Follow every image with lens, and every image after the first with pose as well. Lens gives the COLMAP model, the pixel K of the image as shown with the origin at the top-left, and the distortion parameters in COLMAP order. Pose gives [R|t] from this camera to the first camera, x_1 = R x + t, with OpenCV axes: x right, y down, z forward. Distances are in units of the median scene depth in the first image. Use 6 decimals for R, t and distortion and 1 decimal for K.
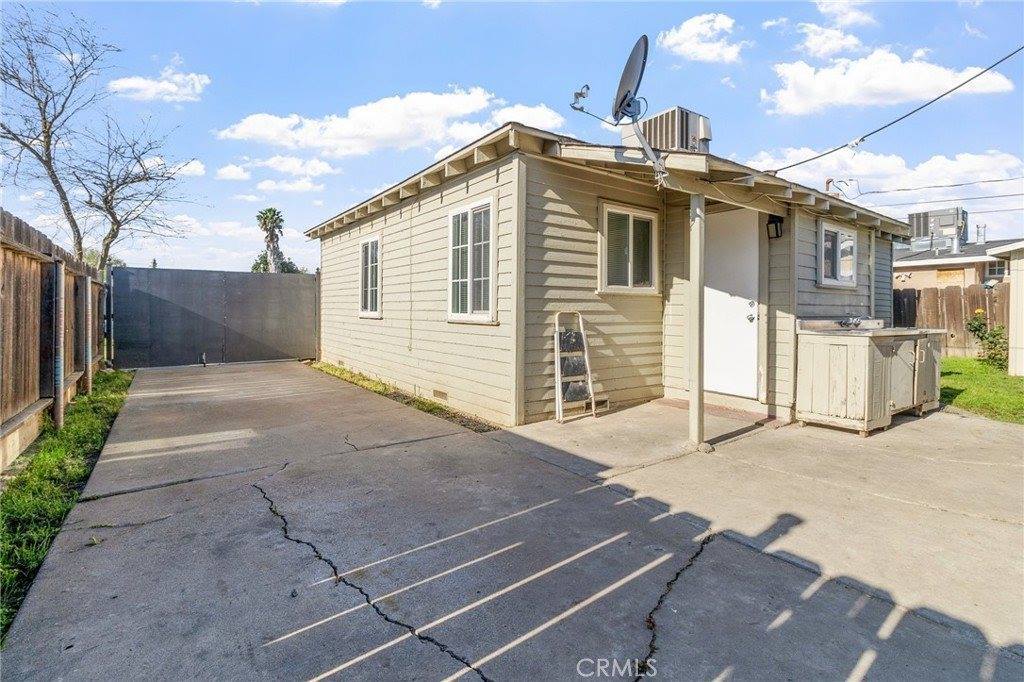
lens RADIAL K [[478.2, 0, 518.0], [0, 478.2, 322.5], [0, 0, 1]] dist [-0.000885, 0.000178]
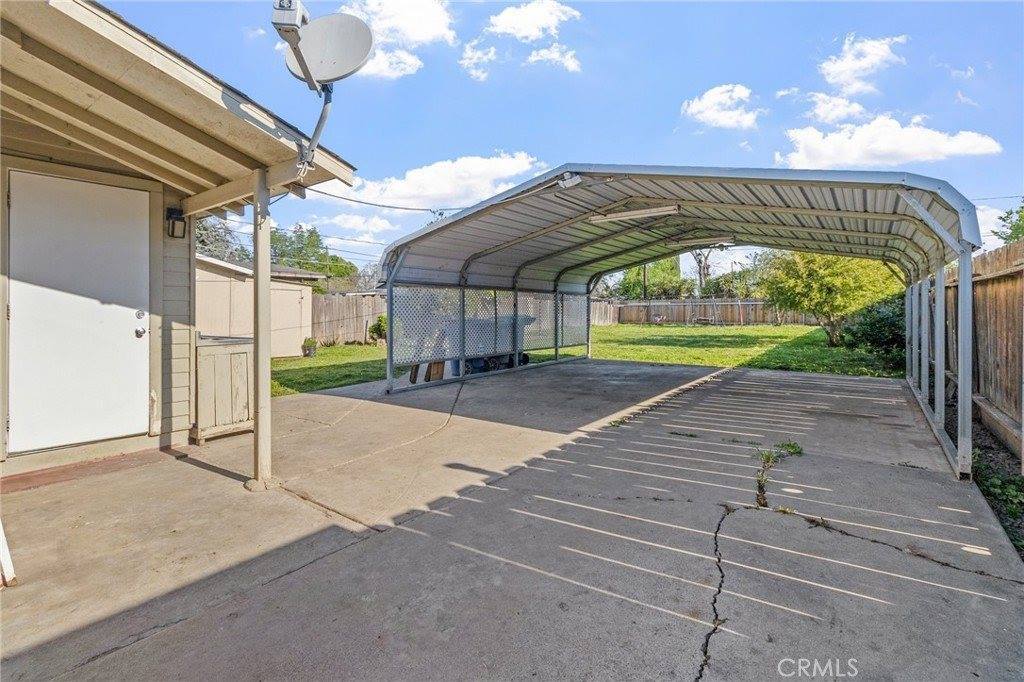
lens RADIAL K [[478.2, 0, 518.0], [0, 478.2, 322.5], [0, 0, 1]] dist [-0.000885, 0.000178]
pose [[-0.292288, -0.028495, 0.955906, -0.844815], [0.031175, 0.998741, 0.039304, -0.070290], [-0.955822, 0.041288, -0.291031, 1.207360]]
